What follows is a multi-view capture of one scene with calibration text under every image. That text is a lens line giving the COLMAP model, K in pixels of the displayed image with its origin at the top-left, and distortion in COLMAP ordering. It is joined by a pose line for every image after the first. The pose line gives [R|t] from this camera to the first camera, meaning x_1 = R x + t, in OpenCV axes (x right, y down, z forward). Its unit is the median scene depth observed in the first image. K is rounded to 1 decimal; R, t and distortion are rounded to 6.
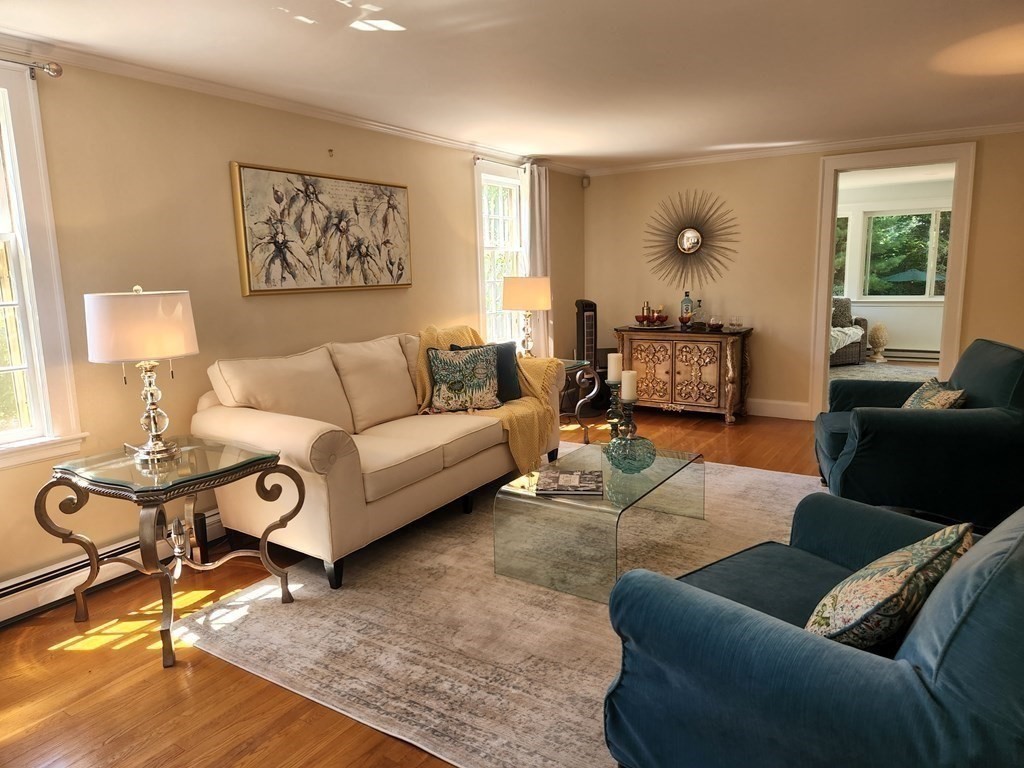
lens RADIAL K [[687.8, 0, 509.0], [0, 687.8, 387.5], [0, 0, 1]] dist [0.011063, -0.007450]
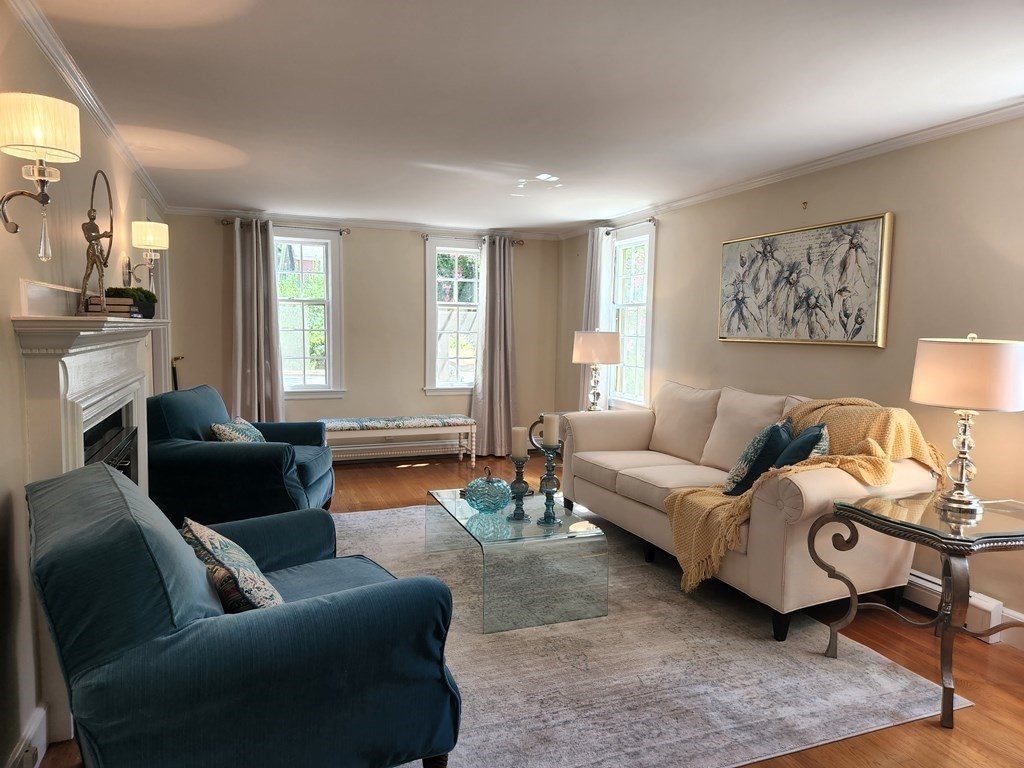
lens RADIAL K [[687.8, 0, 510.9], [0, 687.8, 381.1], [0, 0, 1]] dist [0.011063, -0.007450]
pose [[-0.599798, 0.088174, -0.795279, 0.796970], [-0.122104, 0.972183, 0.199878, -0.239830], [0.790780, 0.216993, -0.572346, 1.279516]]
